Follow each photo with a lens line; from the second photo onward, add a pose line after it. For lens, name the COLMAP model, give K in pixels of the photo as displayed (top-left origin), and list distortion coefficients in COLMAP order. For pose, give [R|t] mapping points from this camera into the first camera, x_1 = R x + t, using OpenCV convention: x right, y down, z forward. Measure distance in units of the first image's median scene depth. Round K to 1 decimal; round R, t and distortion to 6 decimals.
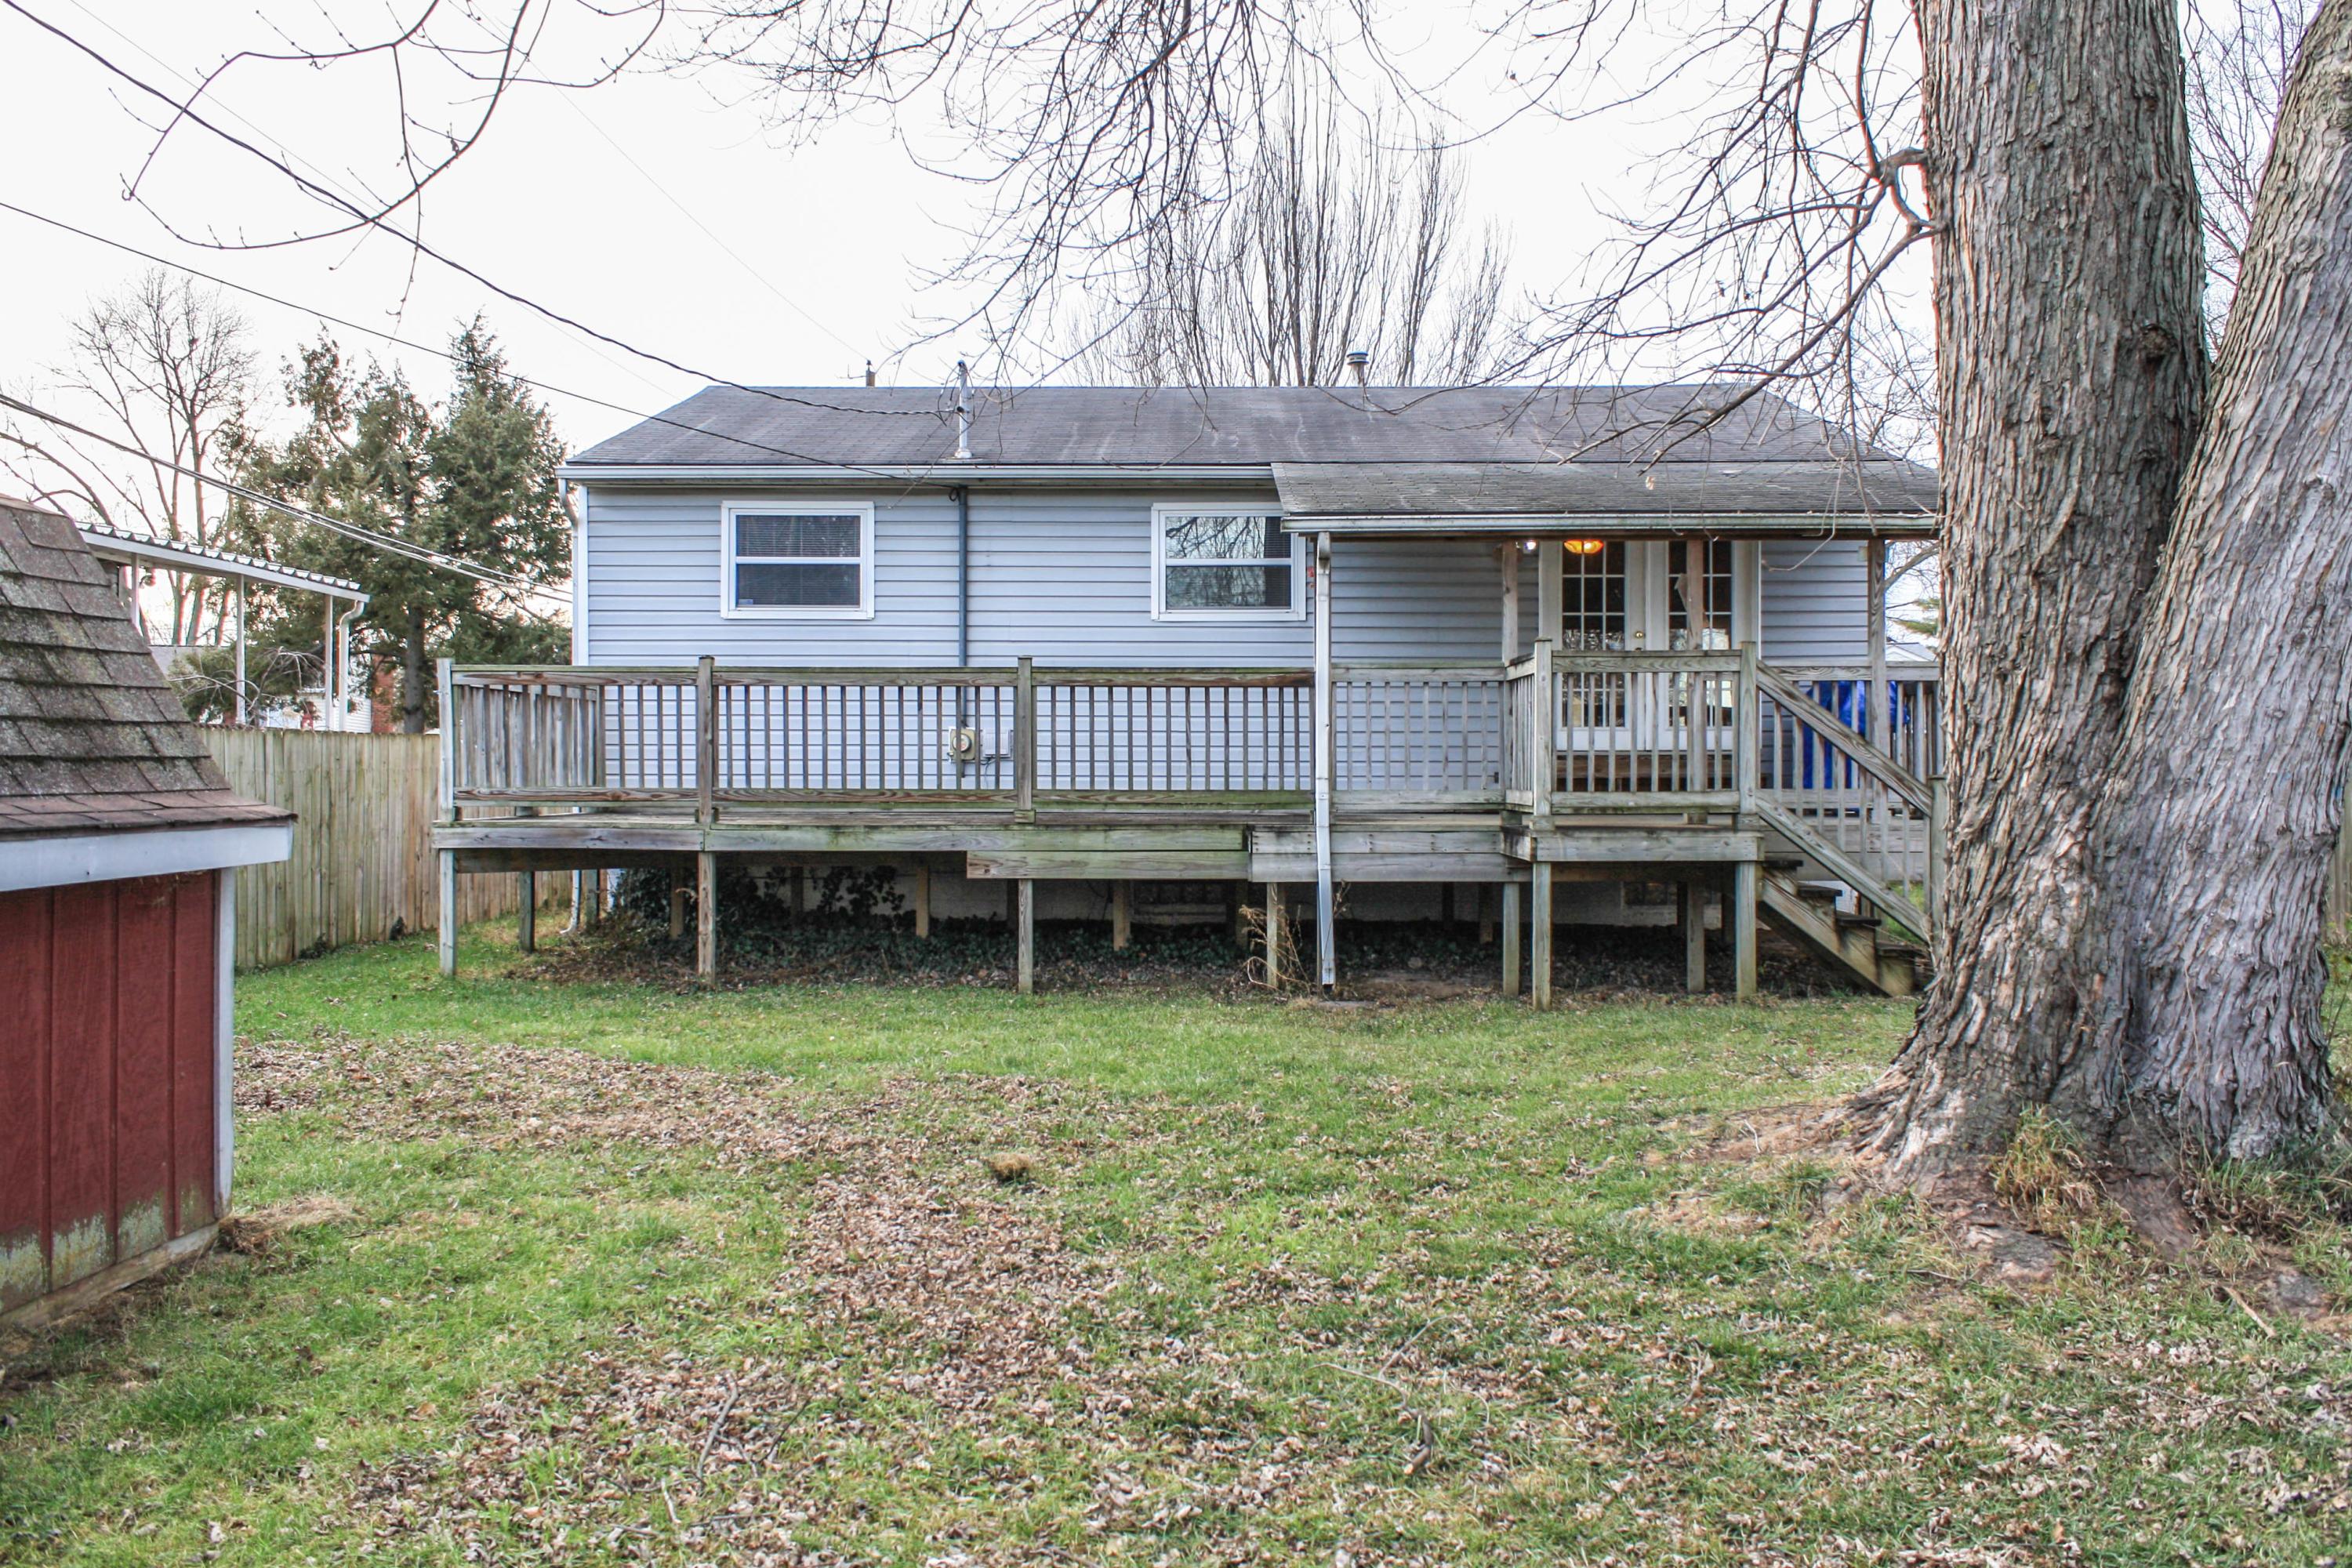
lens RADIAL K [[1981.5, 0, 1190.8], [0, 1981.5, 789.7], [0, 0, 1]] dist [0.027619, -0.008279]
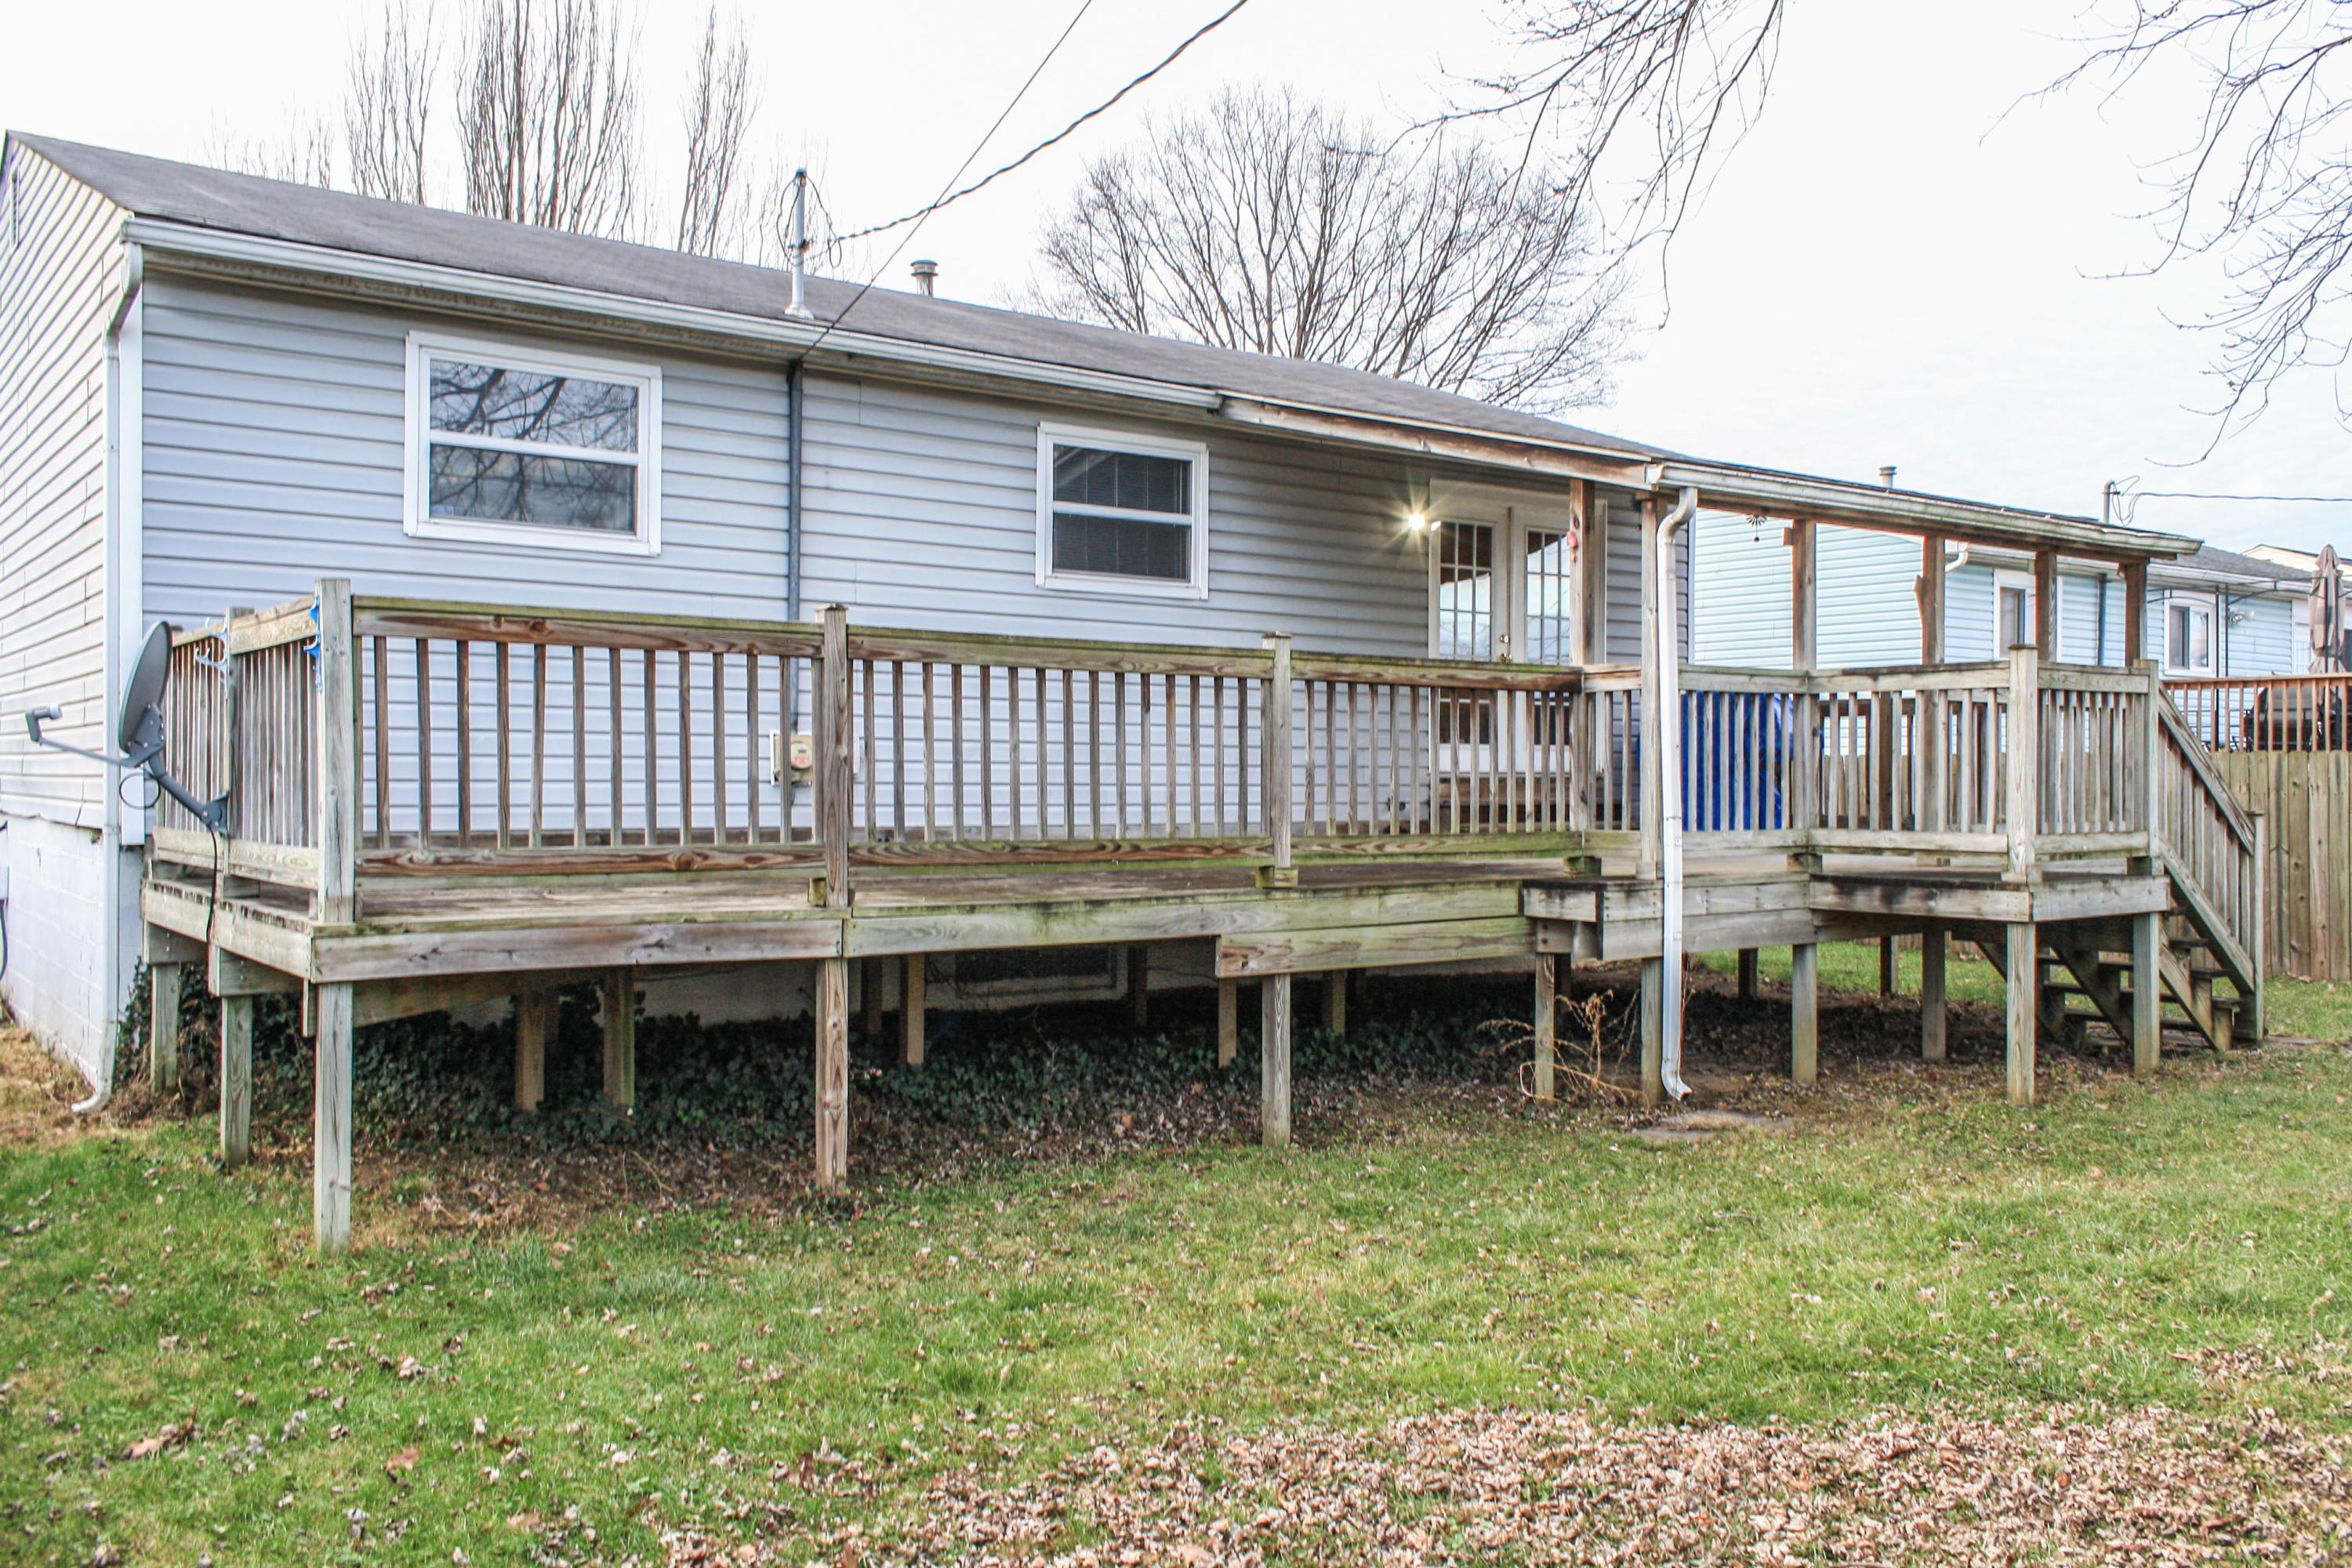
lens RADIAL K [[1981.5, 0, 1176.4], [0, 1981.5, 783.0], [0, 0, 1]] dist [0.027619, -0.008279]
pose [[0.764004, 0.001022, 0.645211, -0.452658], [-0.001231, 0.999999, -0.000127, -0.015374], [-0.645210, -0.000697, 0.764005, 0.433577]]
